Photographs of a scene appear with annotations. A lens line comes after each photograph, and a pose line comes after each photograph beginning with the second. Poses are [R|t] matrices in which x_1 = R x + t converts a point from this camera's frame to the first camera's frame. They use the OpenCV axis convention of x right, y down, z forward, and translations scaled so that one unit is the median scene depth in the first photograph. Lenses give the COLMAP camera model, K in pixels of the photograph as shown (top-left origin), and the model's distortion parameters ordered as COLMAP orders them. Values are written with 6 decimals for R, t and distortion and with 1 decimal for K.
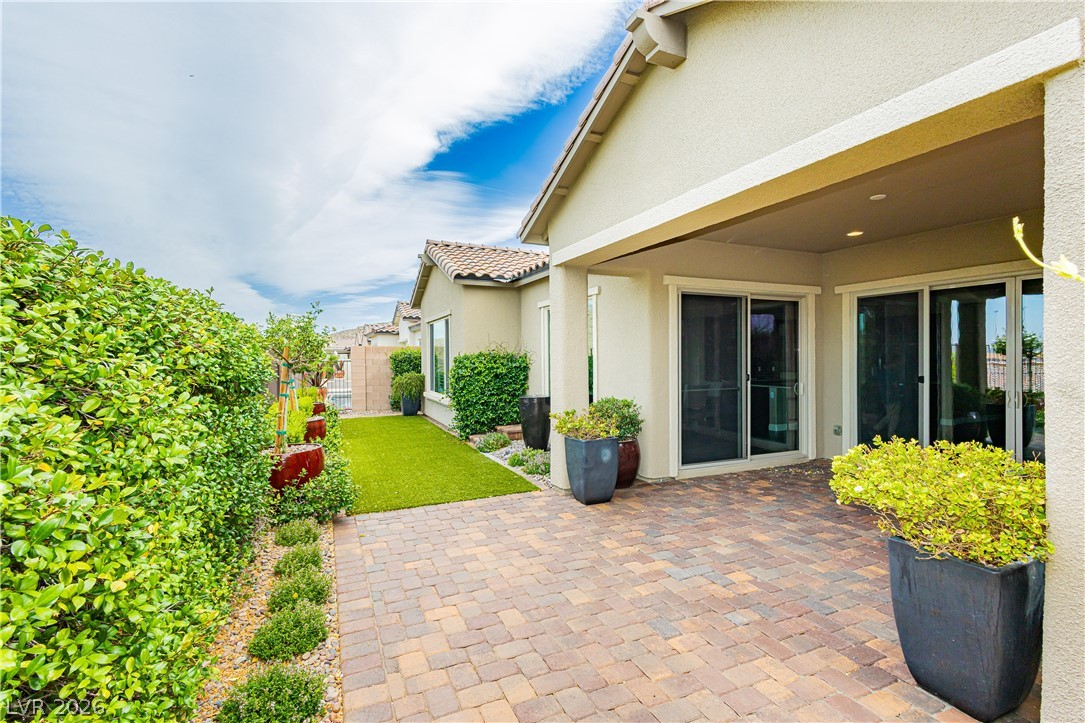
lens RADIAL K [[506.0, 0, 547.0], [0, 506.0, 358.8], [0, 0, 1]] dist [0.000268, -0.000214]
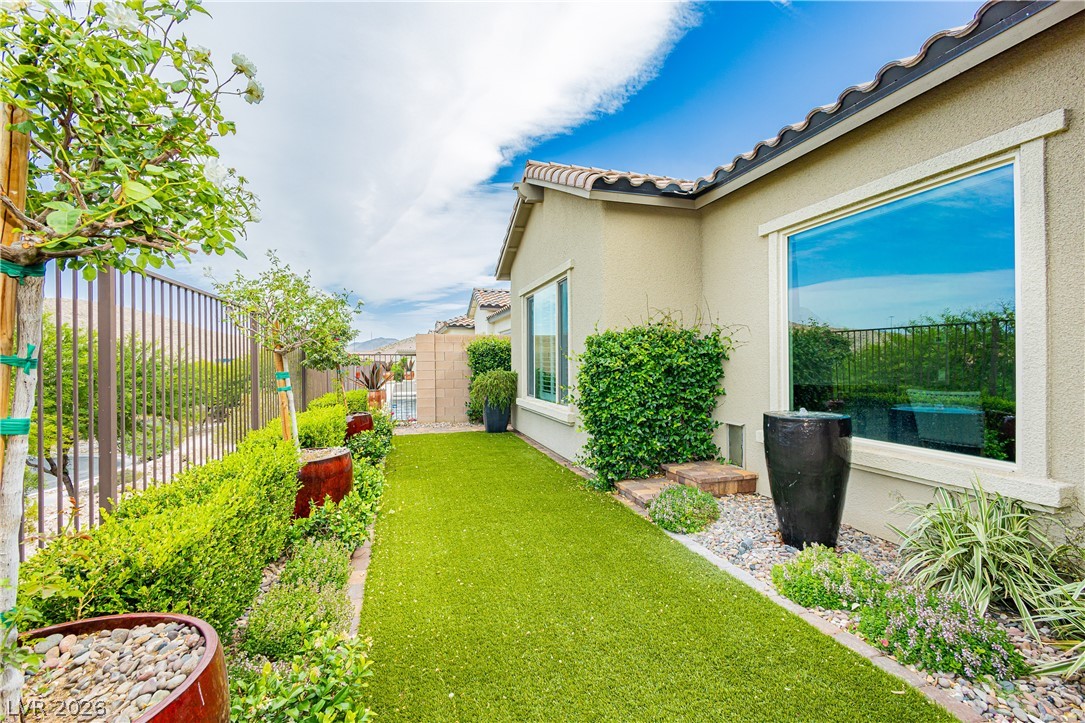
lens RADIAL K [[506.0, 0, 547.0], [0, 506.0, 358.8], [0, 0, 1]] dist [0.000268, -0.000214]
pose [[0.991192, 0.000383, -0.132432, -0.150376], [-0.001494, 0.999965, -0.008292, 0.024503], [0.132425, 0.008417, 0.991157, 0.439495]]
